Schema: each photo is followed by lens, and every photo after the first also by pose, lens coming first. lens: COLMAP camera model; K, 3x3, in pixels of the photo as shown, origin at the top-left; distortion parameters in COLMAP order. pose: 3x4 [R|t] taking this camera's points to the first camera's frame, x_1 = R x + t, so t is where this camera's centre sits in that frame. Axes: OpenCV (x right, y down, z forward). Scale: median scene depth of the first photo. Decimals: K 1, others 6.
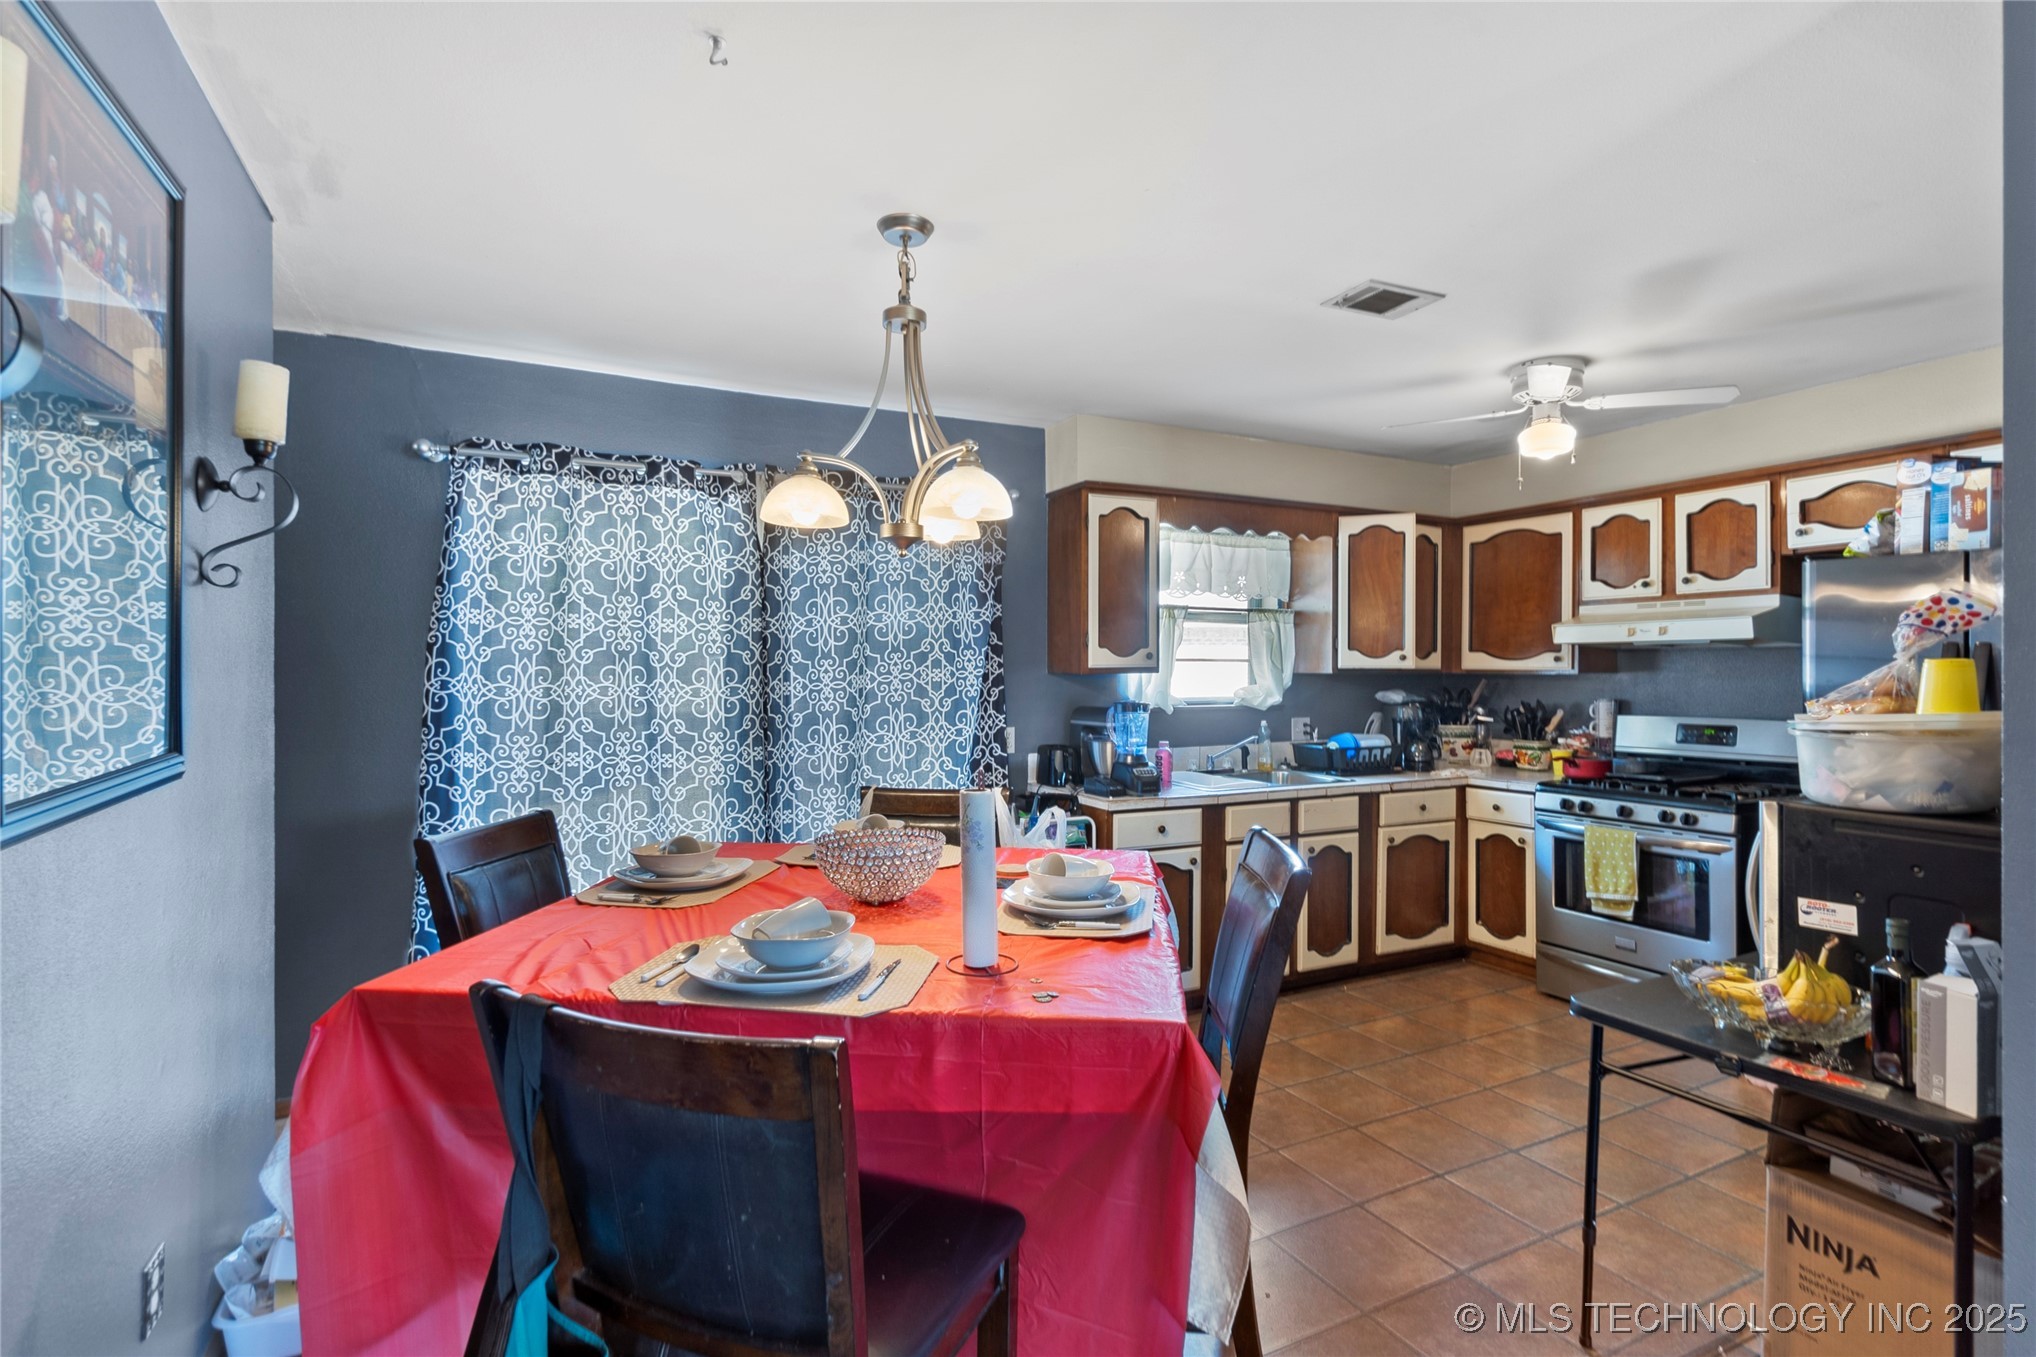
lens RADIAL K [[956.2, 0, 991.5], [0, 956.2, 671.1], [0, 0, 1]] dist [-0.010440, 0.004405]
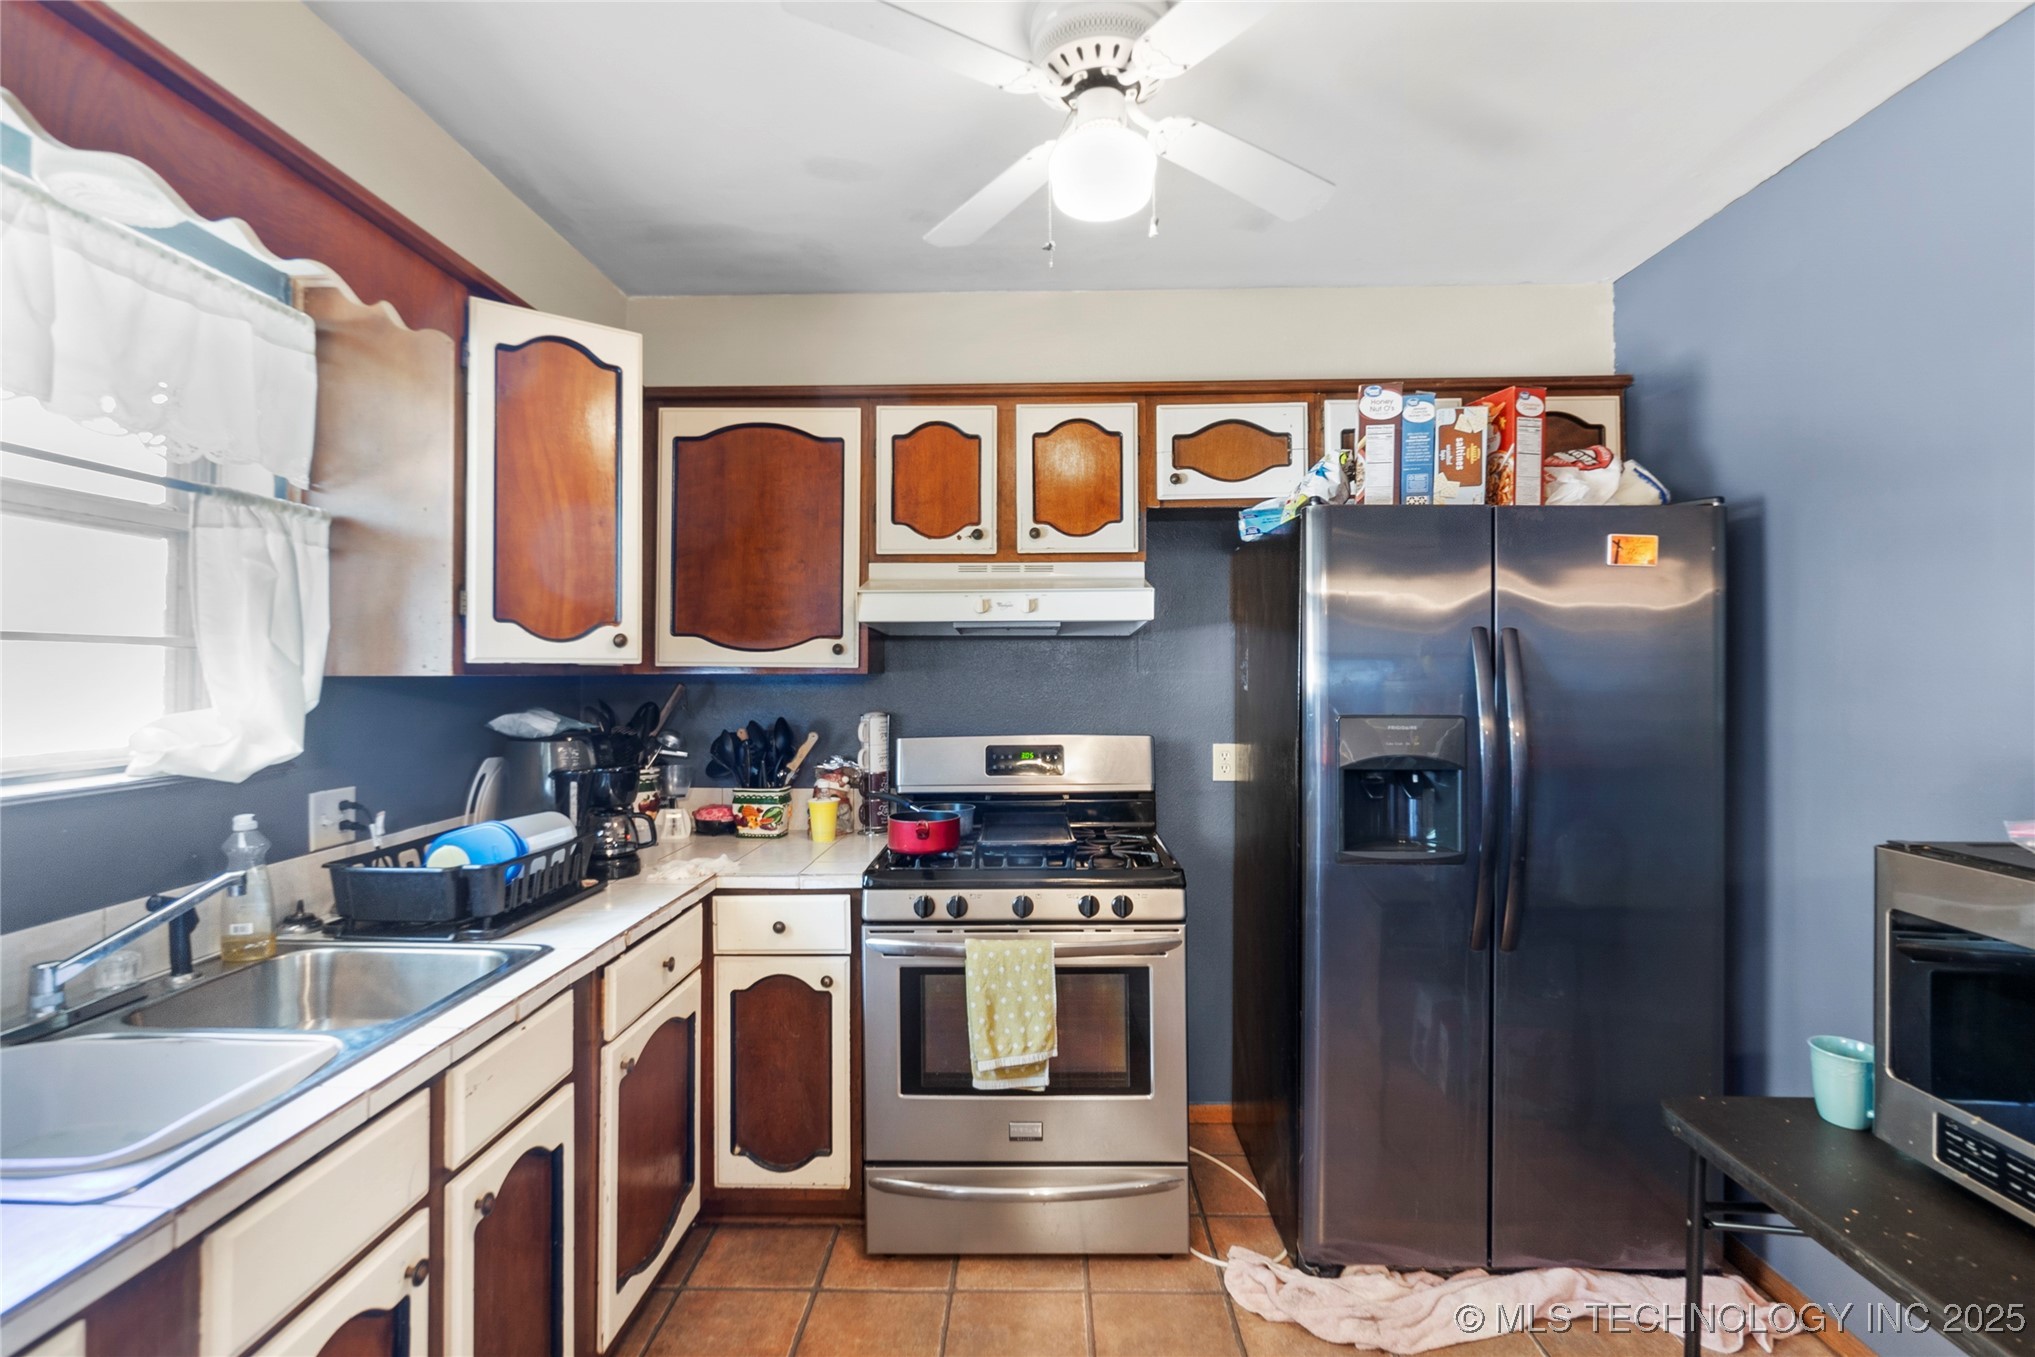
lens RADIAL K [[955.8, 0, 993.1], [0, 955.8, 658.0], [0, 0, 1]] dist [-0.010440, 0.004405]
pose [[0.463146, 0.009543, 0.886231, 0.120625], [0.003824, 0.999911, -0.012766, 0.000679], [-0.886274, 0.009302, 0.463068, 0.692112]]
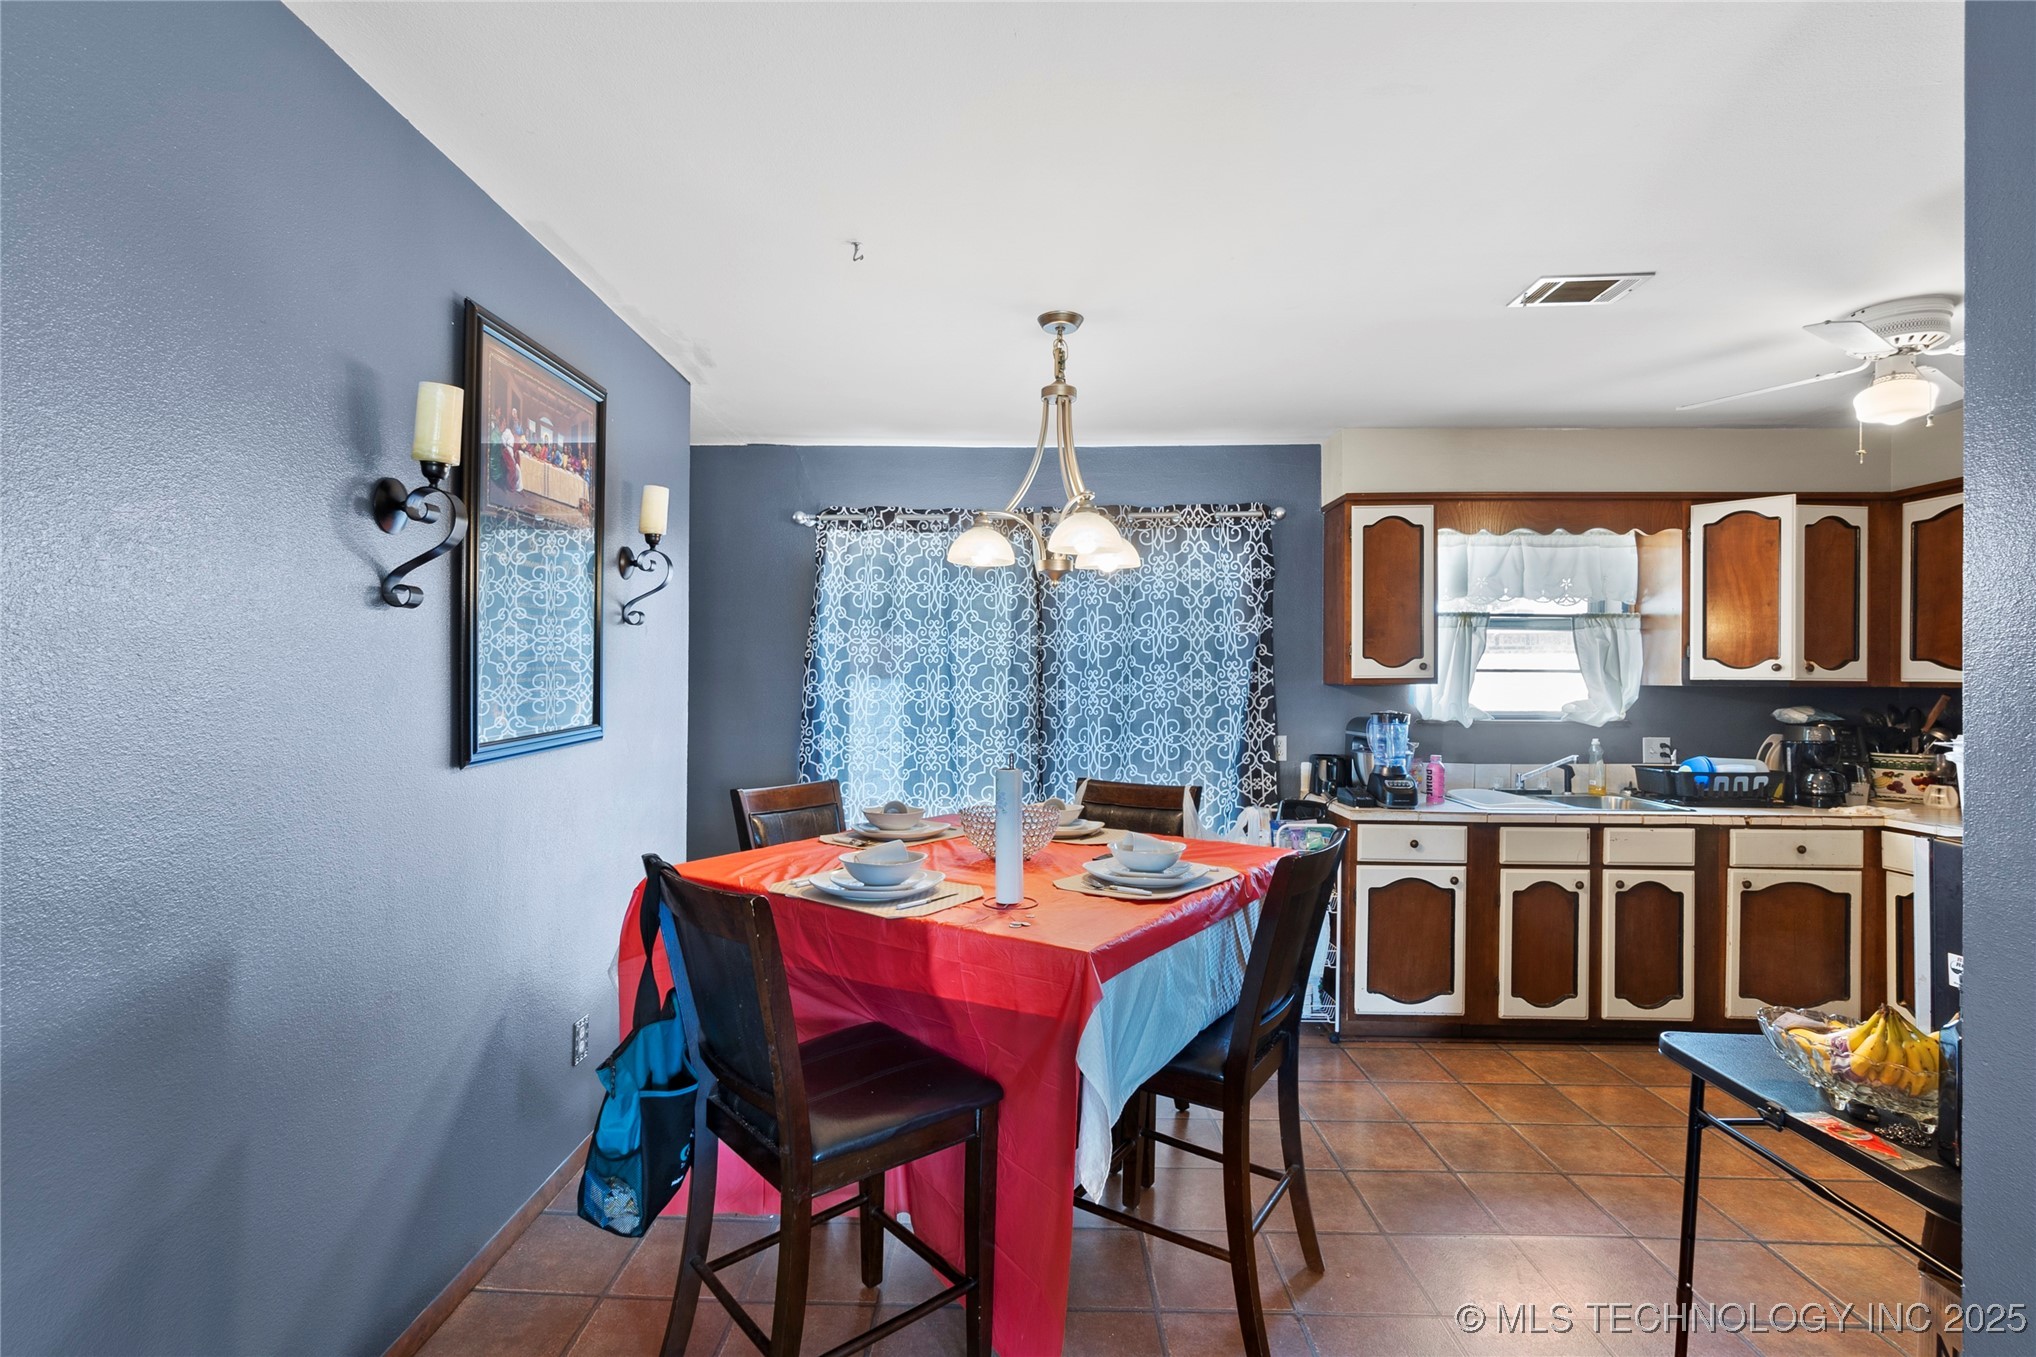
lens RADIAL K [[956.2, 0, 974.8], [0, 956.2, 655.1], [0, 0, 1]] dist [-0.010440, 0.004405]
pose [[0.876037, -0.007738, -0.482181, 0.239387], [-0.006147, 0.999611, -0.027210, 0.001880], [0.482204, 0.026801, 0.875649, -0.073457]]
